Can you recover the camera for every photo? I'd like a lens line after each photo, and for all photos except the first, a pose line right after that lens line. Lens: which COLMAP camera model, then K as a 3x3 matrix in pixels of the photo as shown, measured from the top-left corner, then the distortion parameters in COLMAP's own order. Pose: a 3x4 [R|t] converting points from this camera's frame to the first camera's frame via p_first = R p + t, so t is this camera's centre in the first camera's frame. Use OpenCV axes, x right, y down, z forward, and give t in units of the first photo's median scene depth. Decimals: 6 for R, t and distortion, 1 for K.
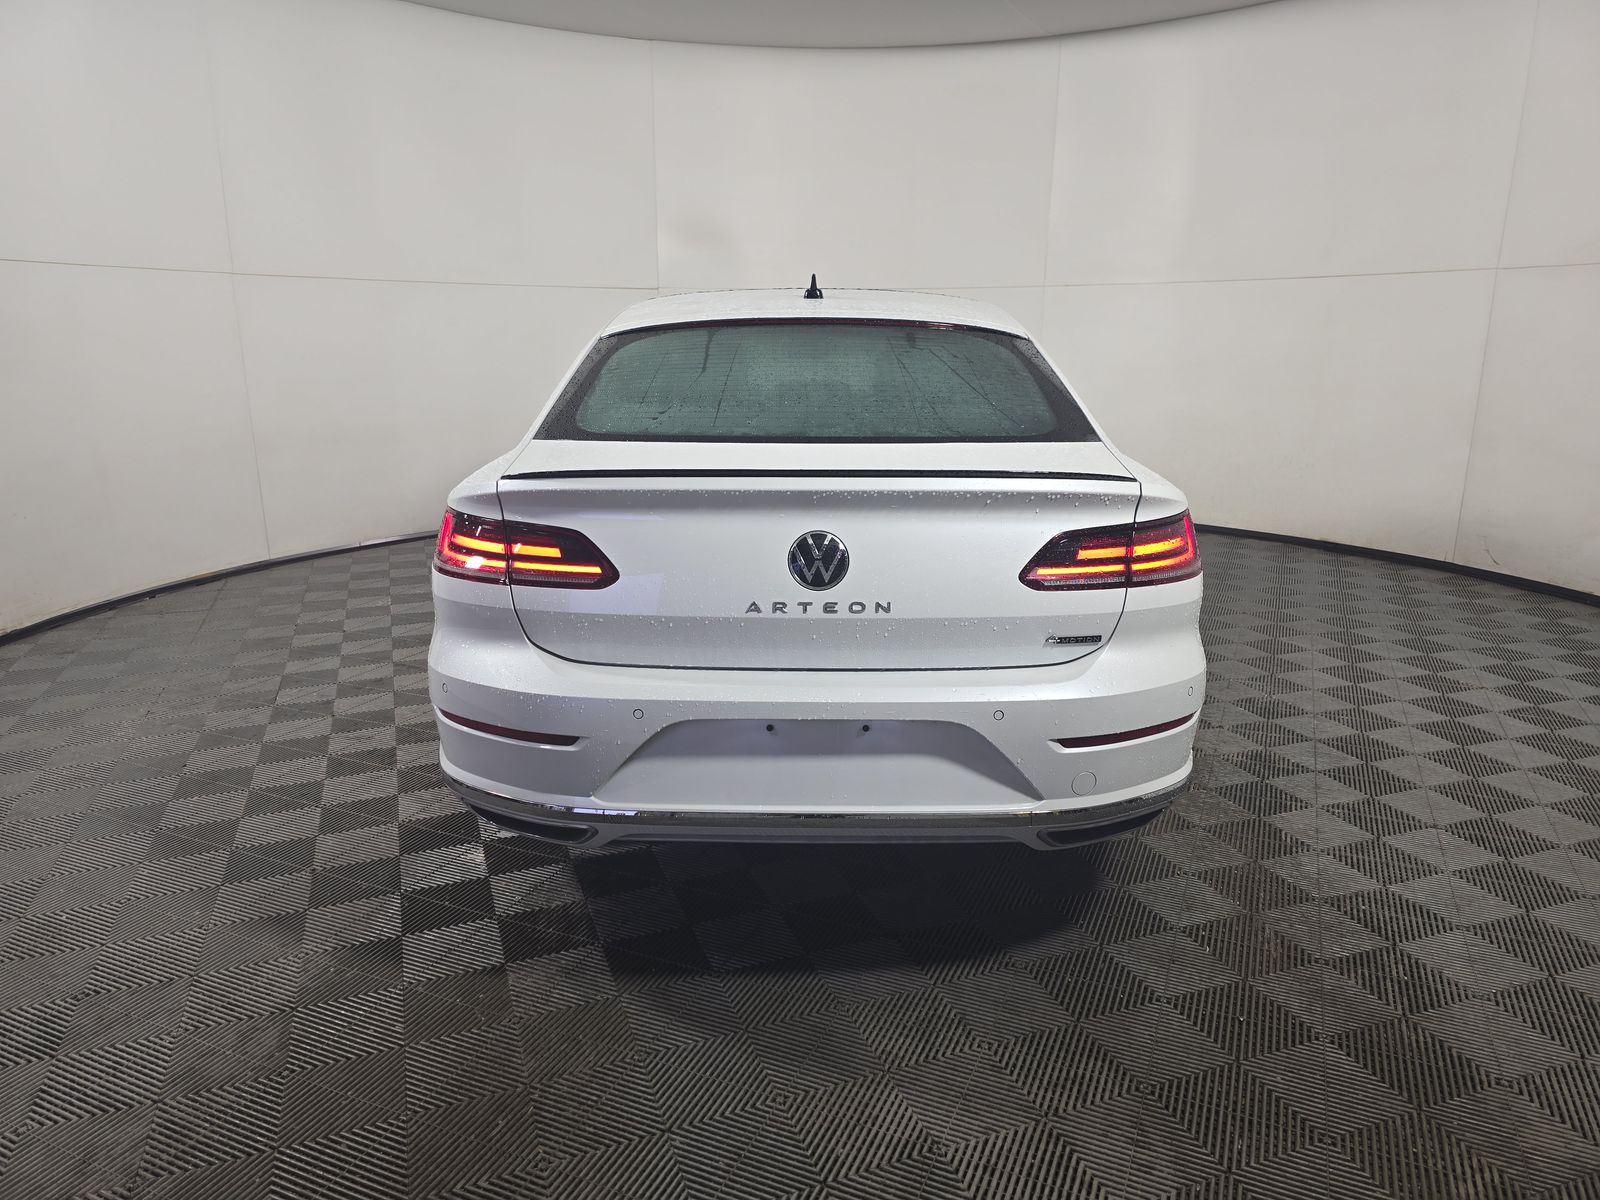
lens RADIAL K [[1161.5, 0, 798.6], [0, 1161.5, 574.3], [0, 0, 1]] dist [0.010591, 0.000311]
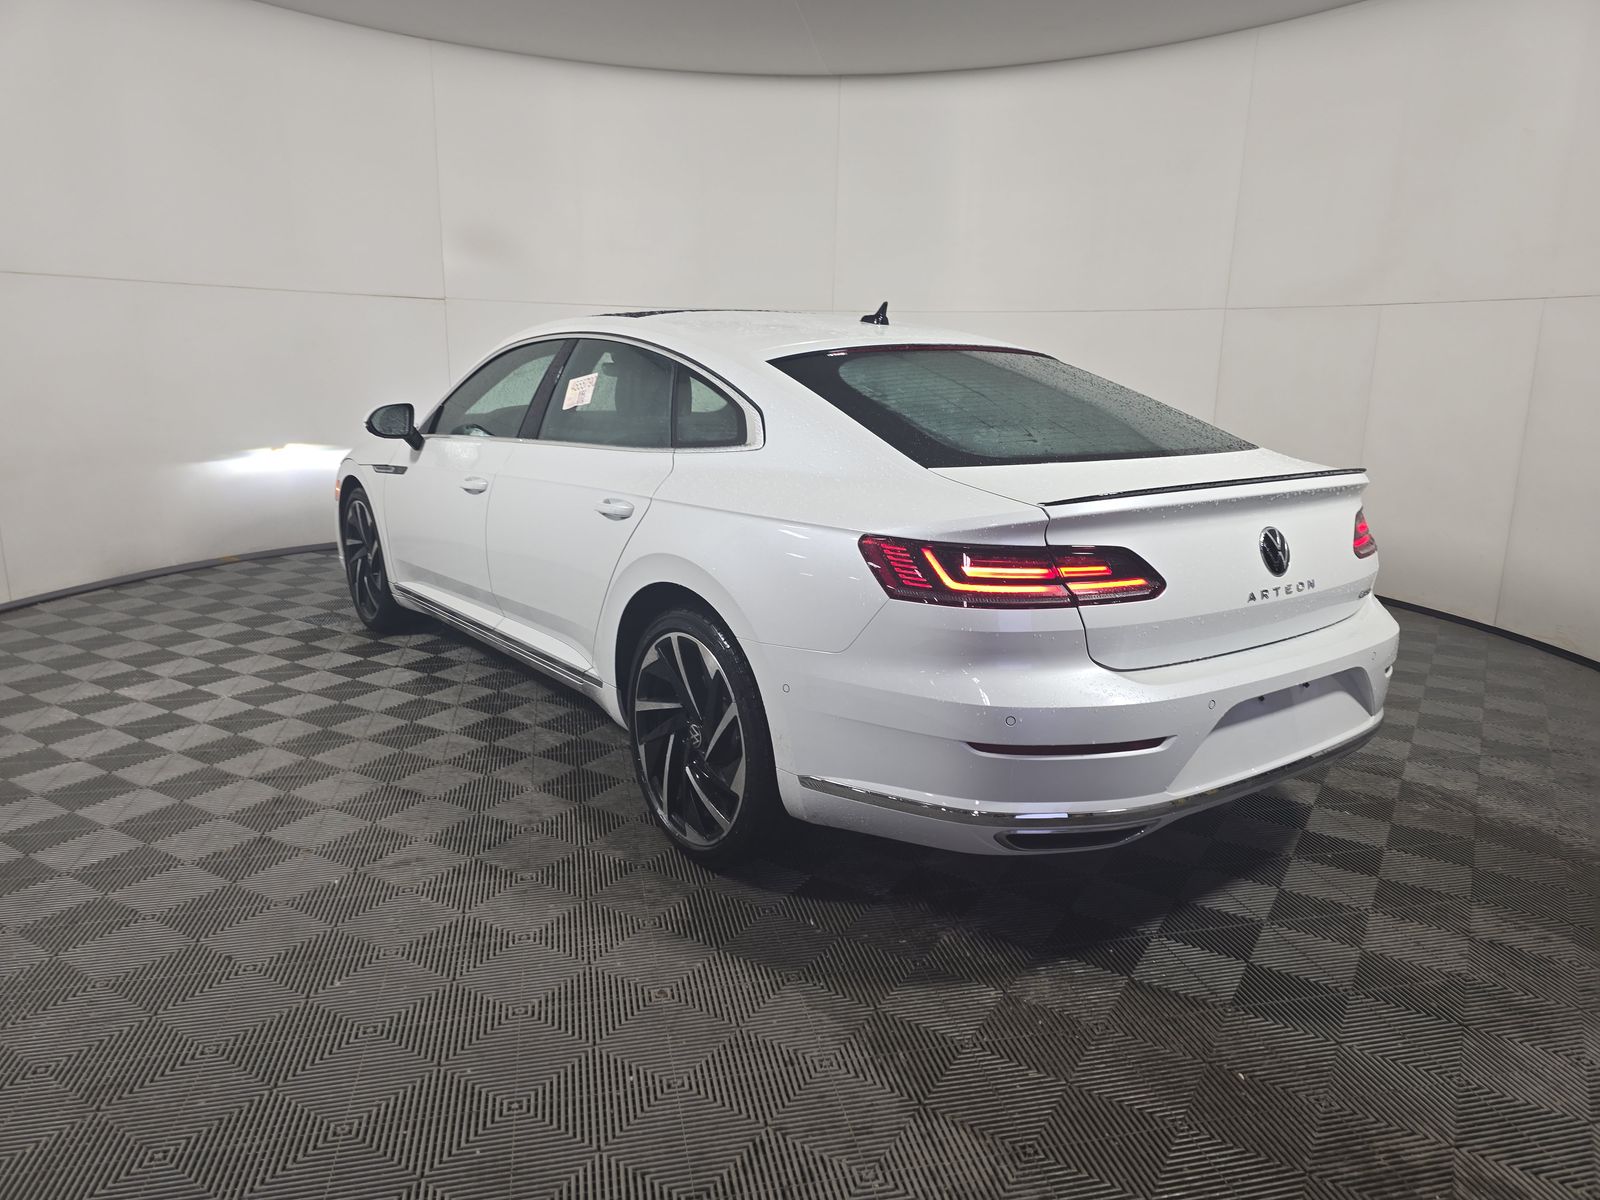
lens RADIAL K [[1161.5, 0, 798.6], [0, 1161.5, 574.3], [0, 0, 1]] dist [0.010591, 0.000311]
pose [[0.774403, -0.108350, 0.623347, -1.089028], [0.114588, 0.992953, 0.030238, -0.079804], [-0.622230, 0.048011, 0.781361, 0.354008]]
